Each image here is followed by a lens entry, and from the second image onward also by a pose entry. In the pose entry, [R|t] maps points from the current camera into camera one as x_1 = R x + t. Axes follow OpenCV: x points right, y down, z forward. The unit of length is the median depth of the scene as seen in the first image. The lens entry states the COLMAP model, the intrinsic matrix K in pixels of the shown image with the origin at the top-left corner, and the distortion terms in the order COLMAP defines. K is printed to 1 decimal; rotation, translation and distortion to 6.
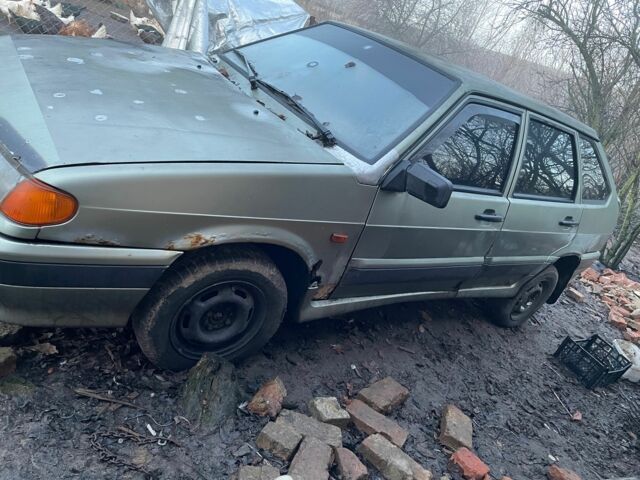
lens RADIAL K [[387.7, 0, 320.0], [0, 387.7, 240.0], [0, 0, 1]] dist [0.063633, -0.049663]
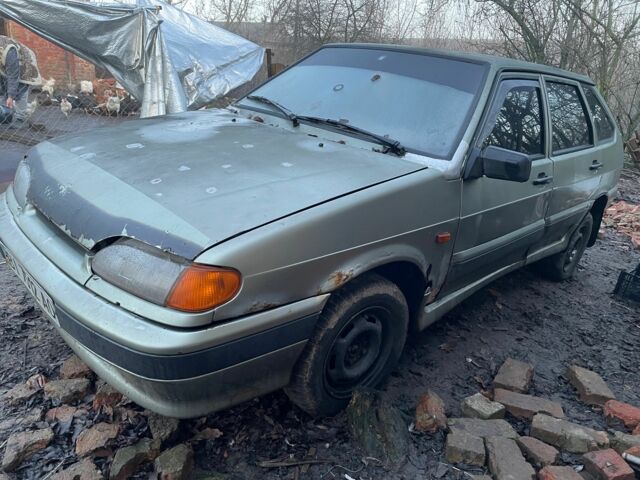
lens RADIAL K [[387.7, 0, 320.0], [0, 387.7, 240.0], [0, 0, 1]] dist [0.063633, -0.049663]
pose [[0.953994, -0.292679, 0.065071, -0.307266], [0.295257, 0.954809, -0.034119, -0.056728], [-0.052145, 0.051762, 0.997297, 0.001142]]
